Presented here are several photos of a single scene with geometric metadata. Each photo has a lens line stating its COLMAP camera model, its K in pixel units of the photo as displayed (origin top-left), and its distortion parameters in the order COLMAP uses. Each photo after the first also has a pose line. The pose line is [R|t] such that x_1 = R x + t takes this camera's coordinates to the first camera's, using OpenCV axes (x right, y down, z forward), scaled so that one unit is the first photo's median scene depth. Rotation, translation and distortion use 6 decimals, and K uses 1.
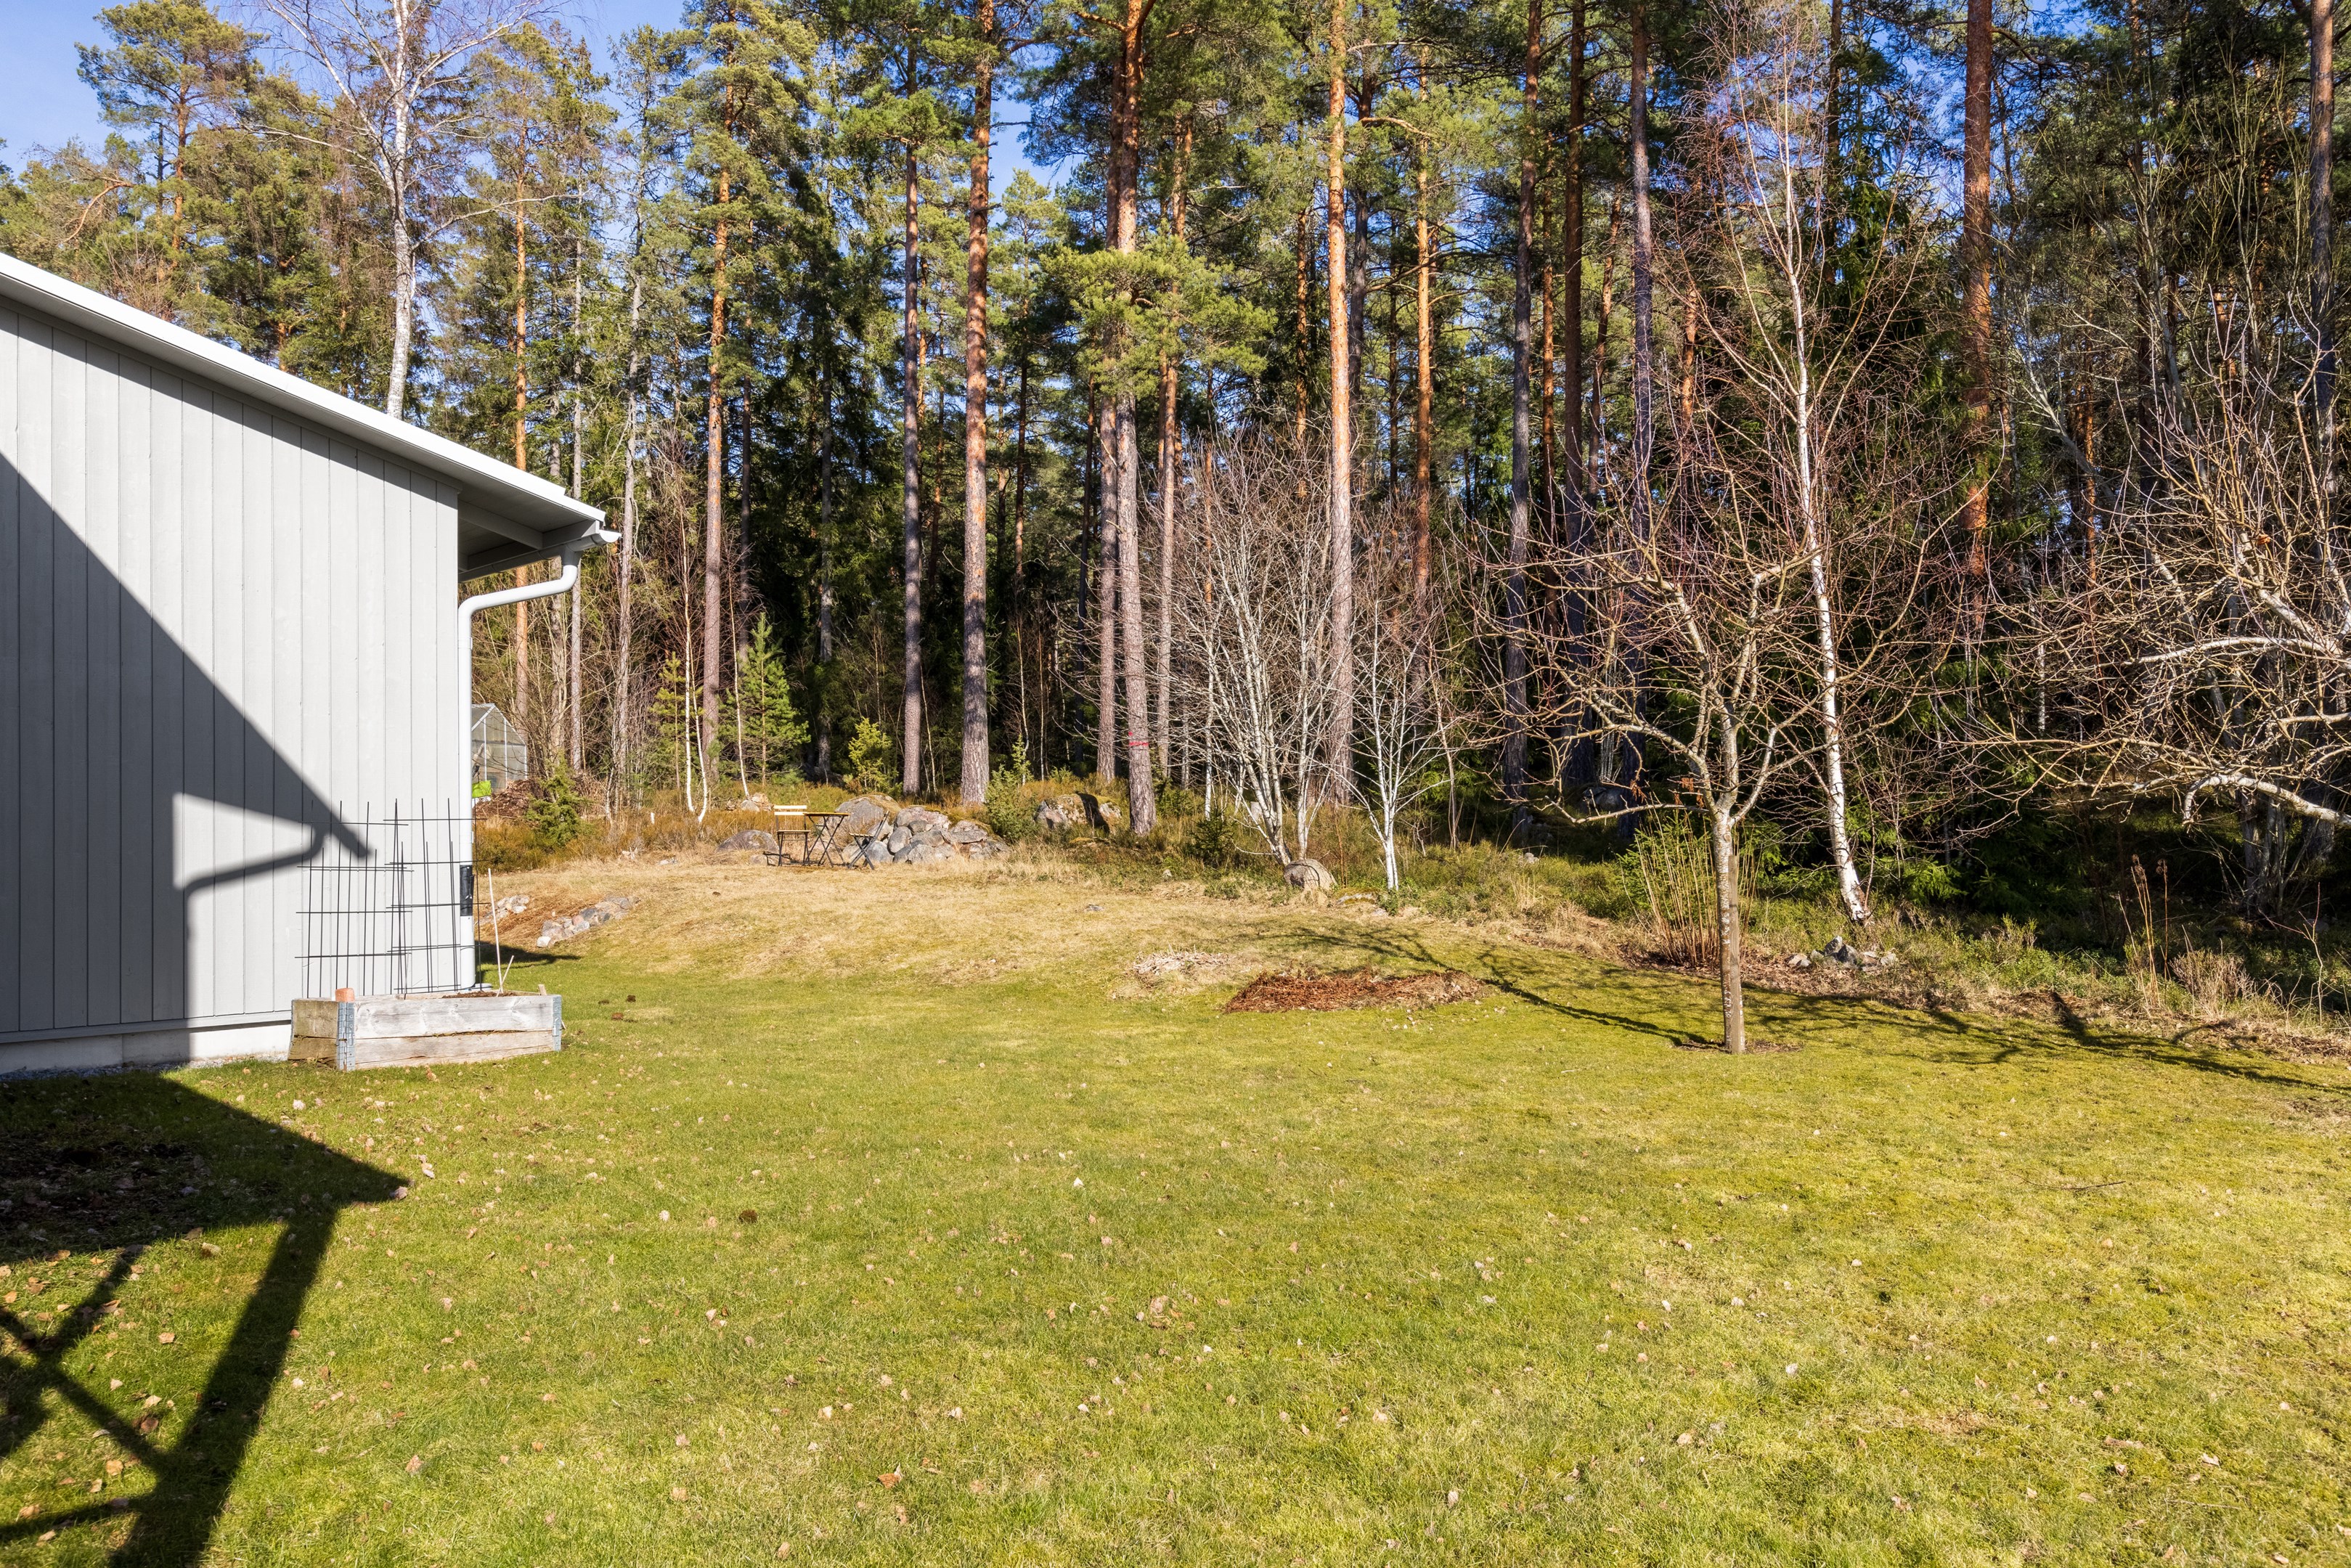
lens RADIAL K [[1856.1, 0, 1175.5], [0, 1856.1, 784.0], [0, 0, 1]] dist [0.000041, 0.000054]
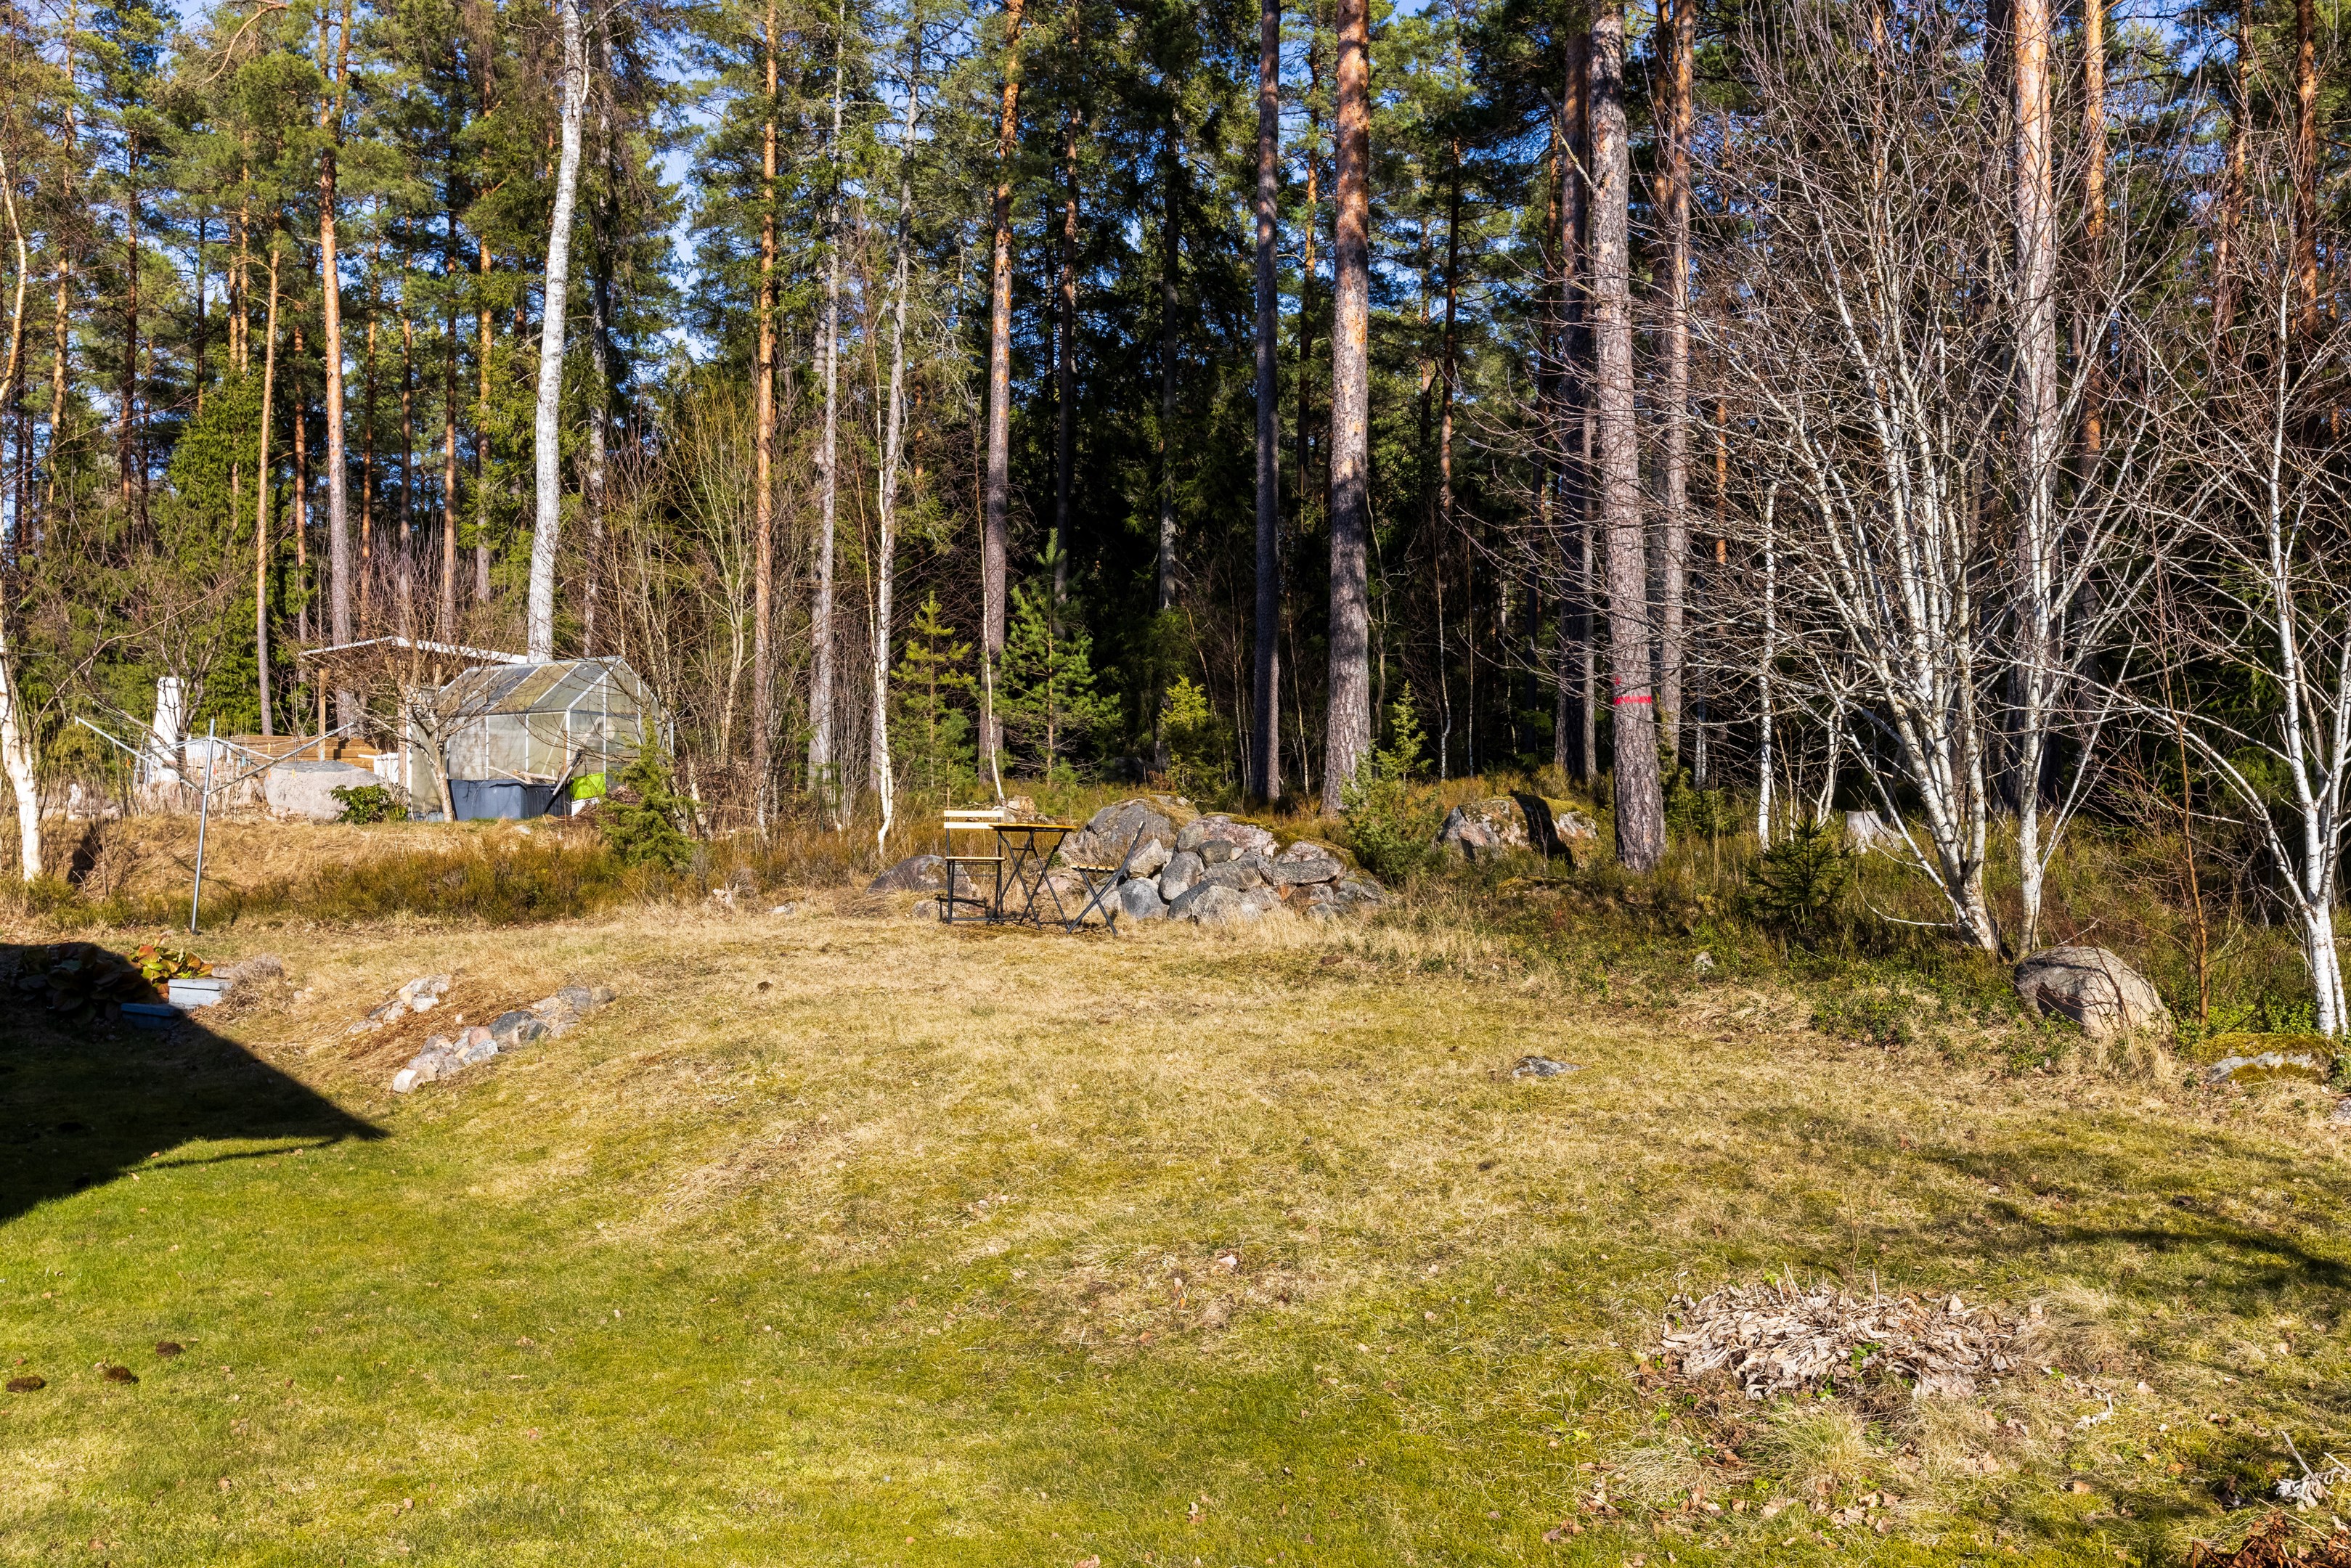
lens RADIAL K [[2152.0, 0, 1175.5], [0, 2152.0, 784.0], [0, 0, 1]] dist [-0.003621, -0.002023]
pose [[0.976413, 0.003543, -0.215881, -0.014523], [-0.004992, 0.999968, -0.006171, 0.006752], [0.215853, 0.007103, 0.976400, 0.374484]]
